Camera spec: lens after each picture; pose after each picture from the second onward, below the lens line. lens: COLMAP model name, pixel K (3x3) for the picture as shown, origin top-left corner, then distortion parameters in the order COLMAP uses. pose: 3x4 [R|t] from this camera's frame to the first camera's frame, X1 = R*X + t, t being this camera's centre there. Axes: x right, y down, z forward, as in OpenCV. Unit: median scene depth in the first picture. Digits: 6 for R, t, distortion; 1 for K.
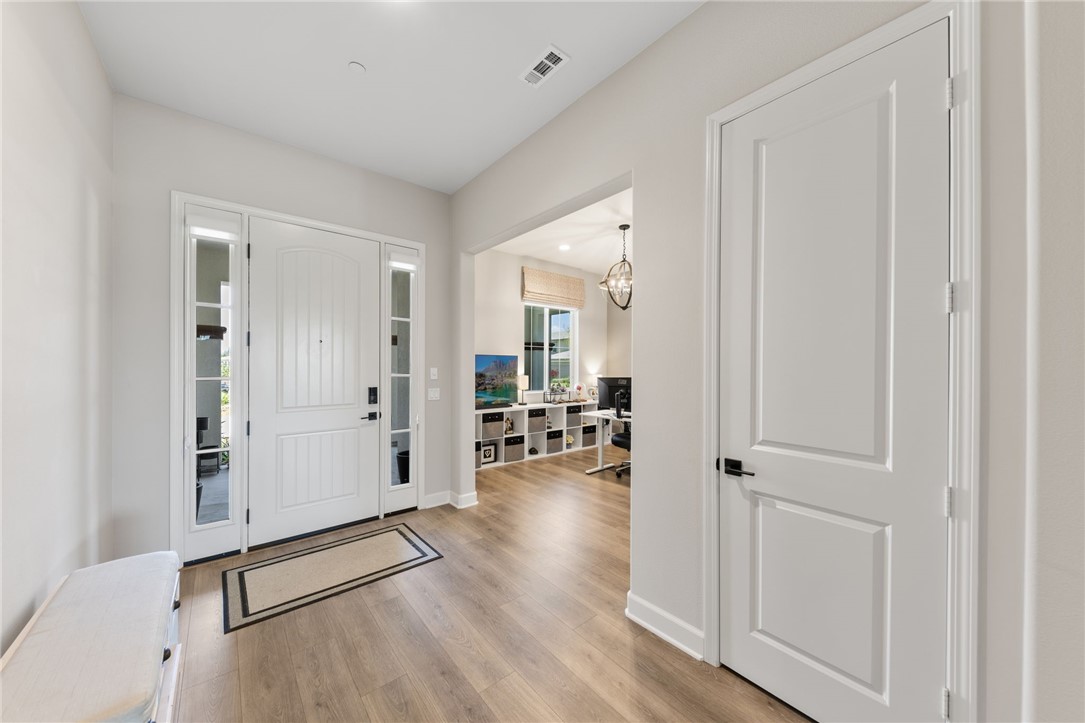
lens RADIAL K [[378.5, 0, 544.1], [0, 378.5, 366.0], [0, 0, 1]] dist [0.001125, -0.000074]
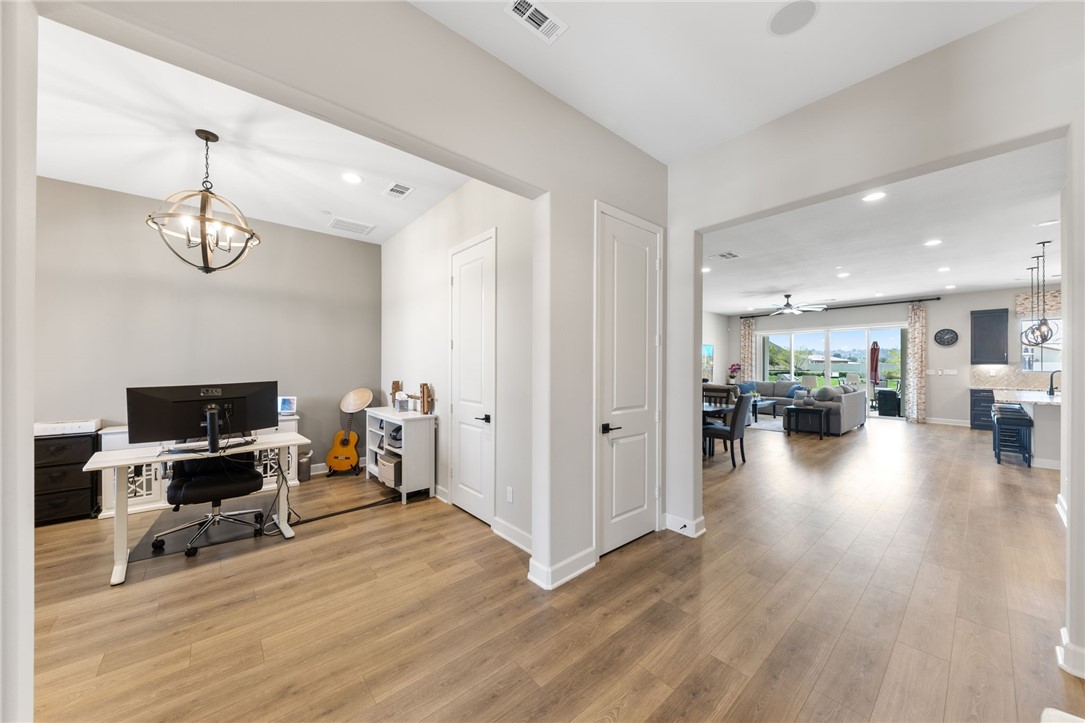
lens RADIAL K [[378.5, 0, 544.1], [0, 378.5, 366.0], [0, 0, 1]] dist [0.001125, -0.000074]
pose [[-0.024931, -0.003307, 0.999684, -1.097498], [0.000397, 0.999994, 0.003318, -0.005613], [-0.999689, 0.000480, -0.024930, 1.282523]]
